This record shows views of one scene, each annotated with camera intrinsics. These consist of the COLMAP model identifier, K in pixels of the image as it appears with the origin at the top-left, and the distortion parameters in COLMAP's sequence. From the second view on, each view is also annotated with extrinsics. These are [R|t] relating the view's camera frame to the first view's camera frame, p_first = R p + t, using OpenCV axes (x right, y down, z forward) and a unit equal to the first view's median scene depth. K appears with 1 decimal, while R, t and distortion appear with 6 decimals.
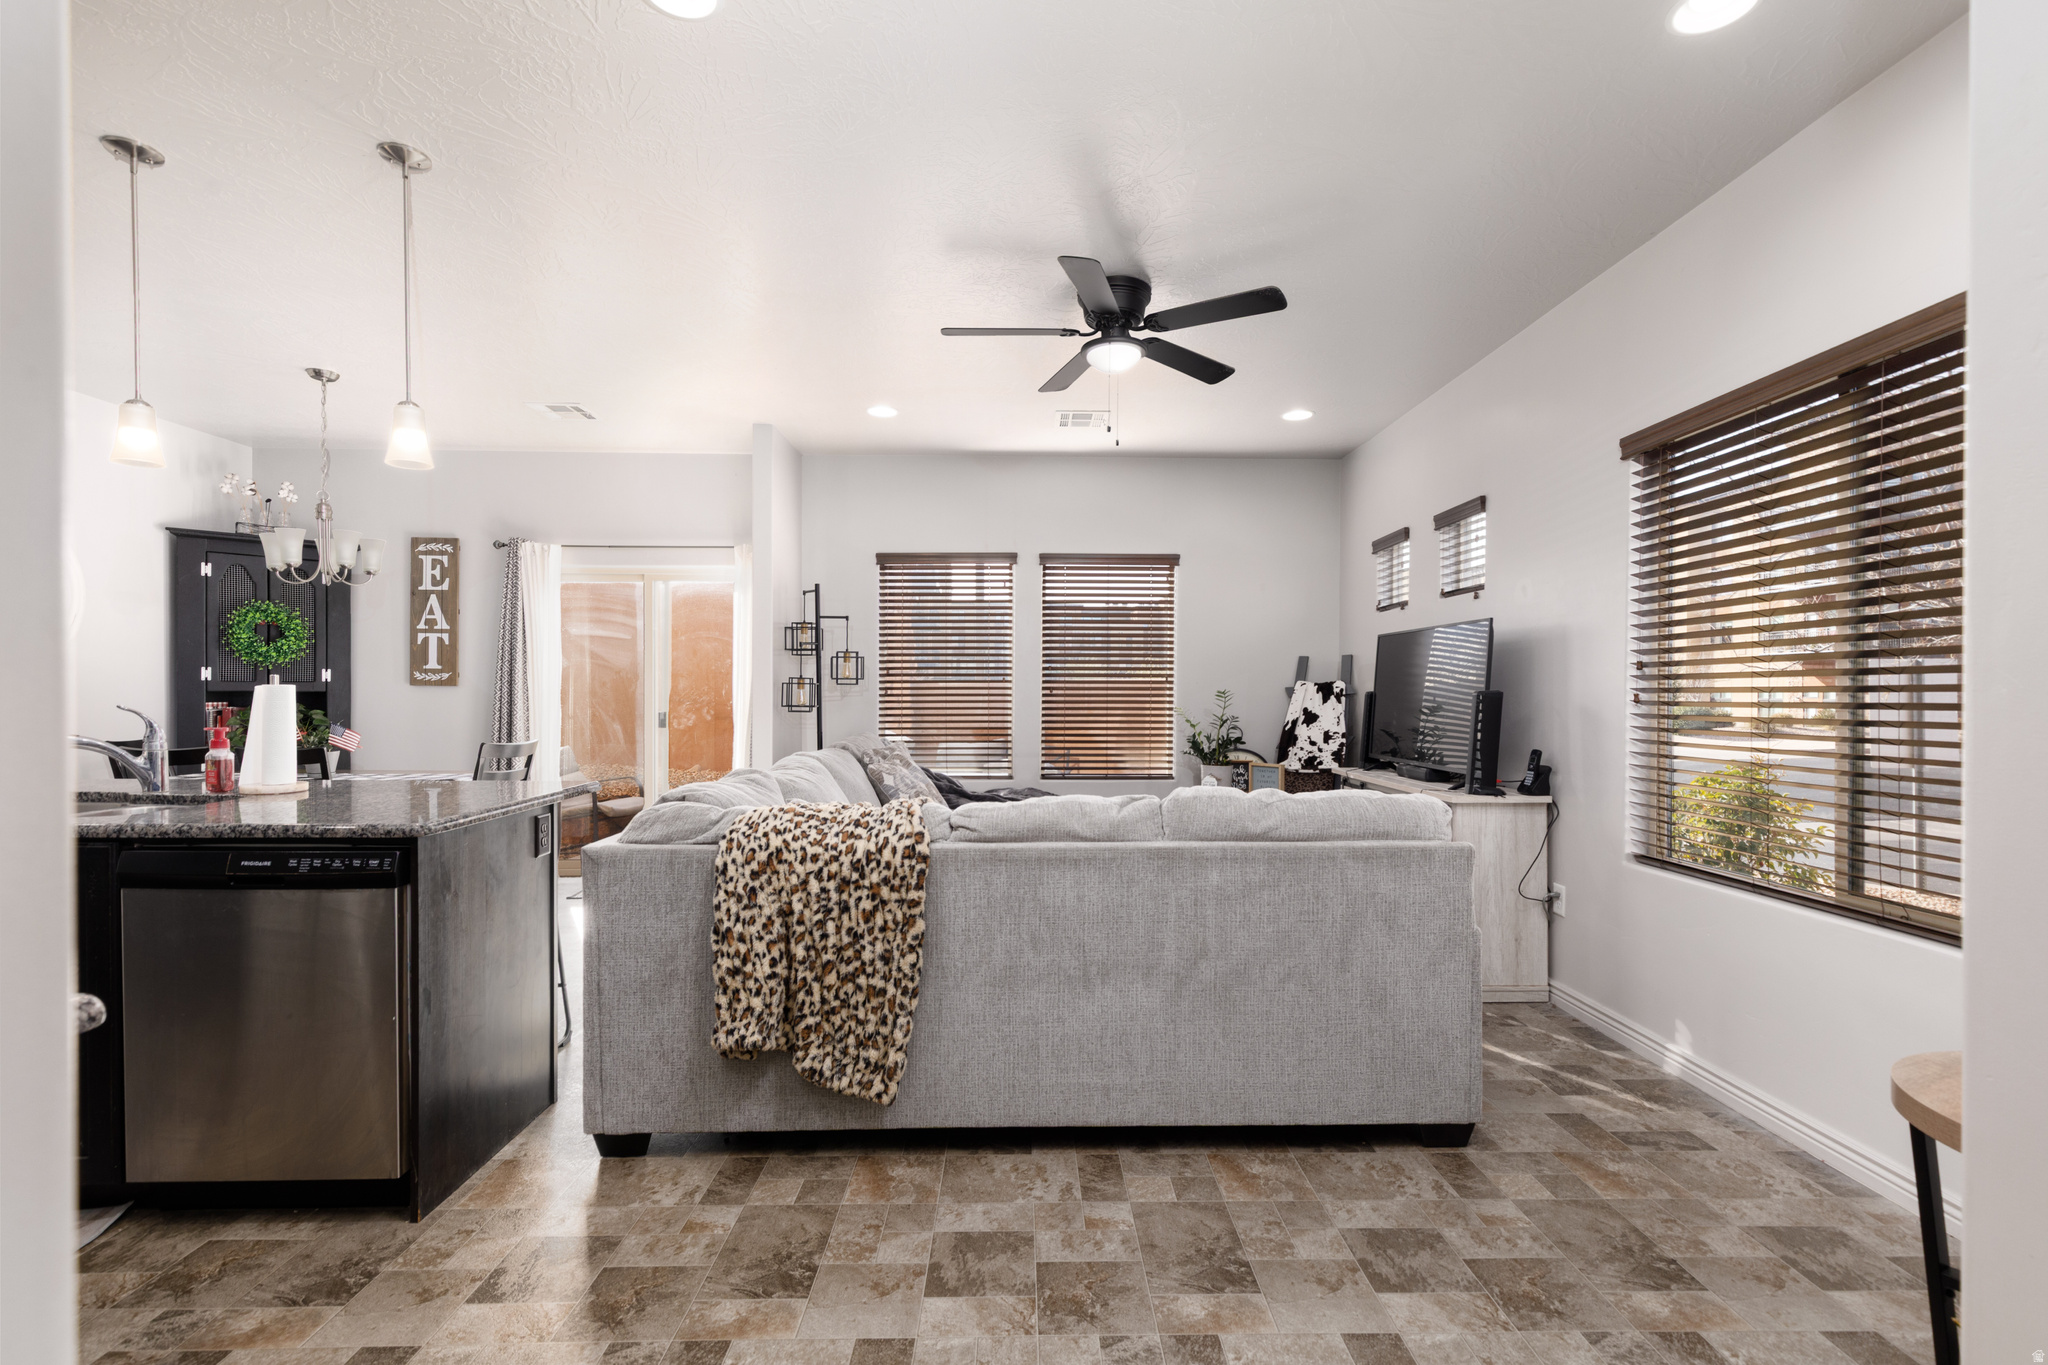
lens RADIAL K [[916.2, 0, 1034.5], [0, 916.2, 692.1], [0, 0, 1]] dist [0.008565, -0.001184]
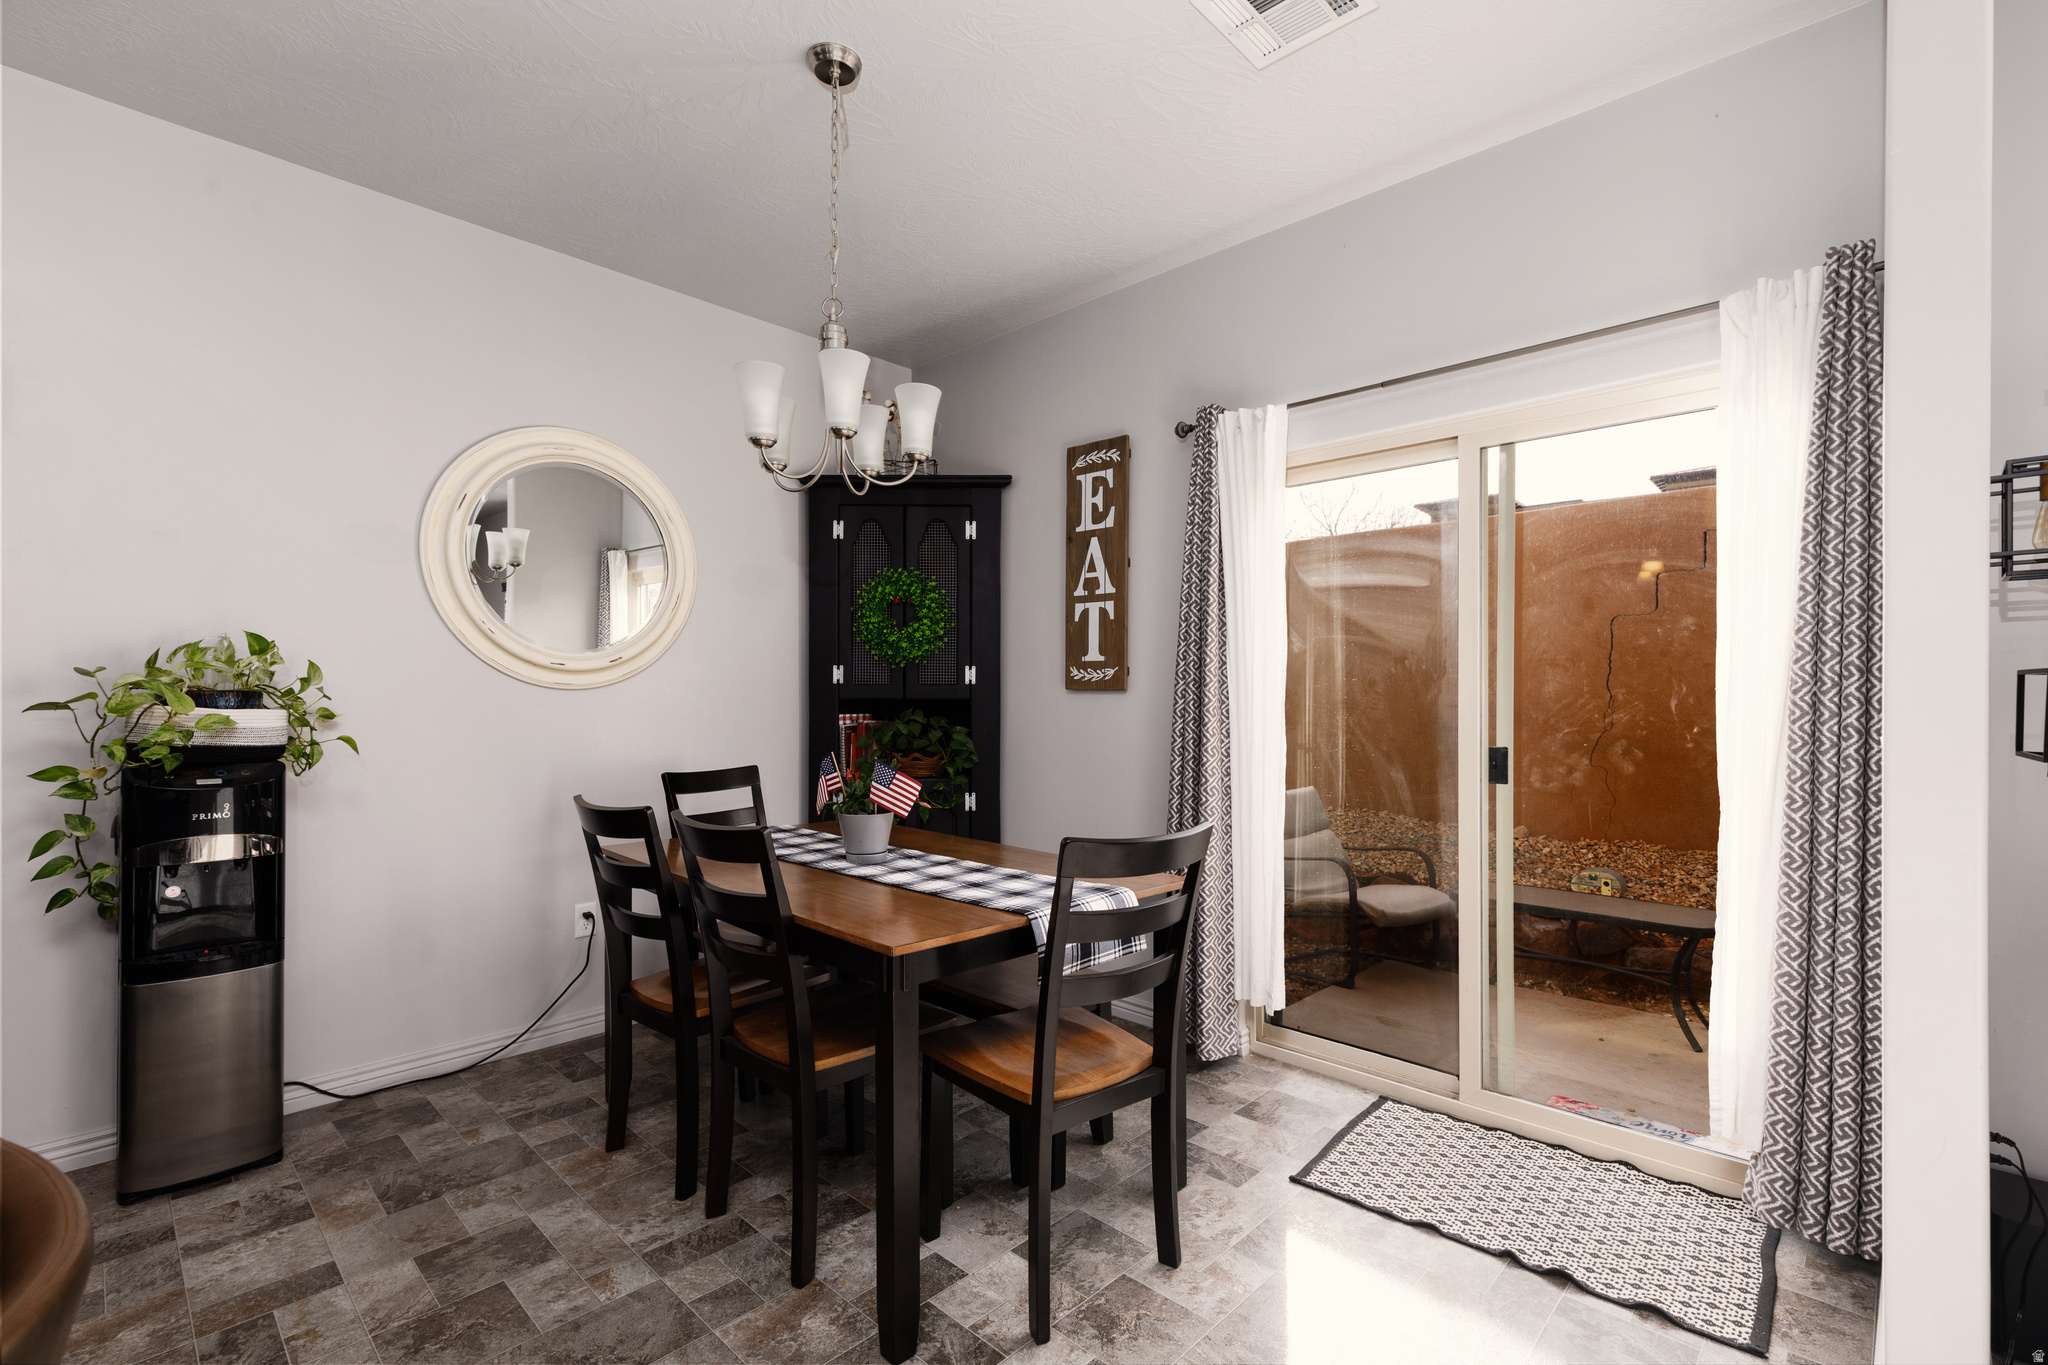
lens RADIAL K [[916.2, 0, 1026.9], [0, 916.2, 686.3], [0, 0, 1]] dist [0.008565, -0.001184]
pose [[0.706428, -0.008033, -0.707740, -0.264284], [-0.003656, 0.999881, -0.014998, -0.000172], [0.707776, 0.013183, 0.706314, 0.550154]]
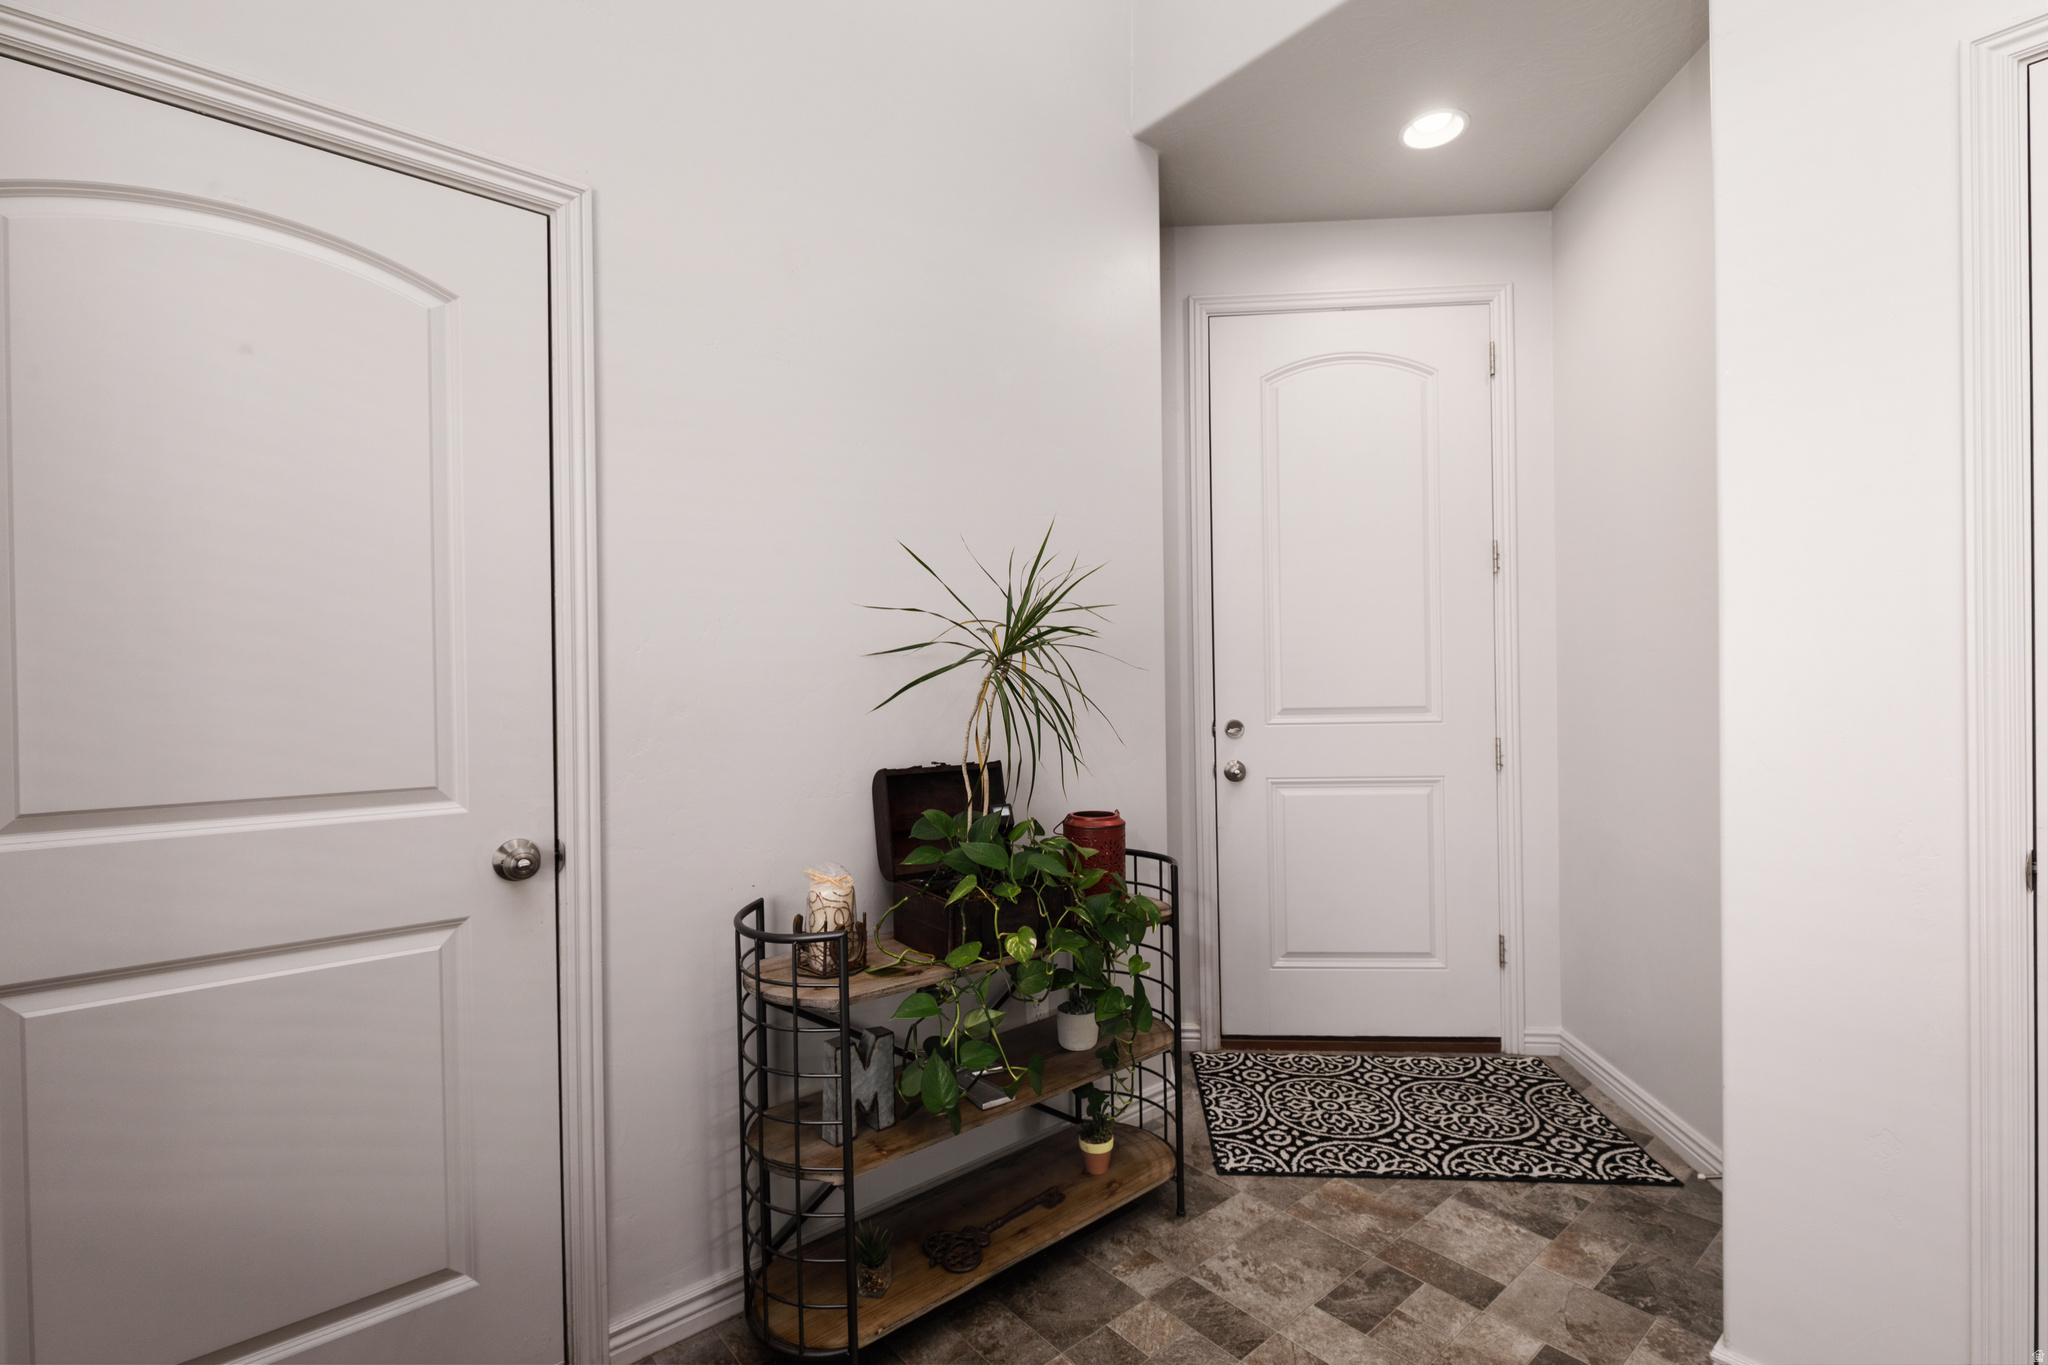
lens RADIAL K [[916.2, 0, 1022.5], [0, 916.2, 683.4], [0, 0, 1]] dist [0.008565, -0.001184]
pose [[-0.780227, 0.010159, -0.625414, 1.049317], [0.010948, 0.999937, 0.002585, -0.011482], [0.625401, -0.004830, -0.780289, 1.084907]]
